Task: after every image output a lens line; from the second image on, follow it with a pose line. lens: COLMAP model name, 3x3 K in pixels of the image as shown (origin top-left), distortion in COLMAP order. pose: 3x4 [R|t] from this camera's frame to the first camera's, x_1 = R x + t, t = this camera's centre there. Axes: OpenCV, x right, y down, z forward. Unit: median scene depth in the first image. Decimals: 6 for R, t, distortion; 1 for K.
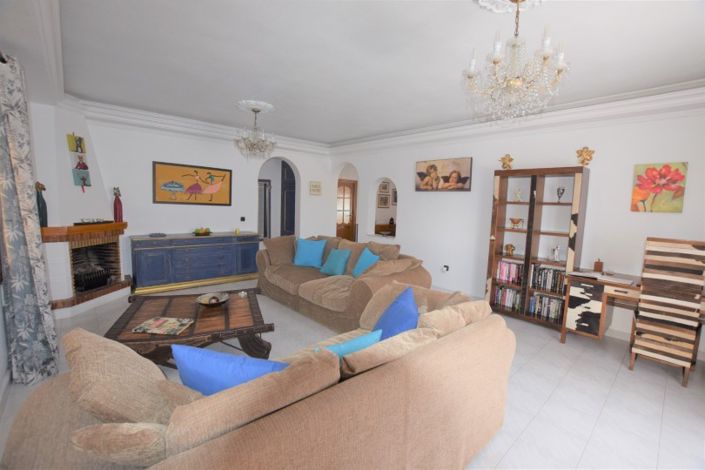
lens RADIAL K [[316.6, 0, 354.2], [0, 316.6, 236.3], [0, 0, 1]] dist [-0.015566, -0.000063]
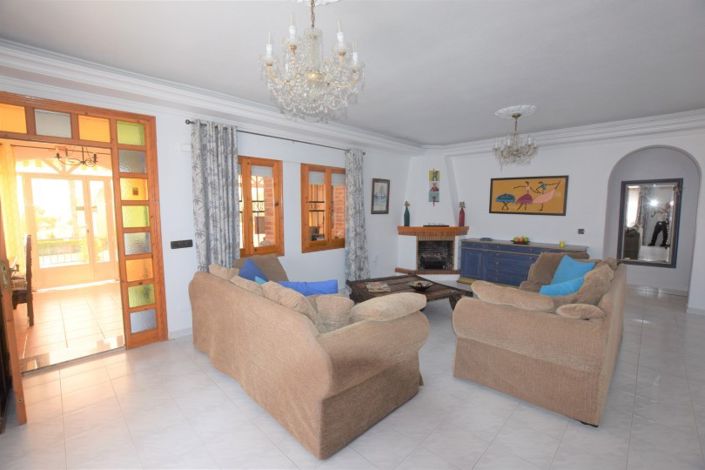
lens RADIAL K [[316.6, 0, 354.0], [0, 316.6, 236.2], [0, 0, 1]] dist [-0.015566, -0.000063]
pose [[0.047920, 0.063156, -0.996853, 0.554149], [-0.103759, 0.992915, 0.057919, -0.033224], [0.993447, 0.100657, 0.054134, 0.426166]]
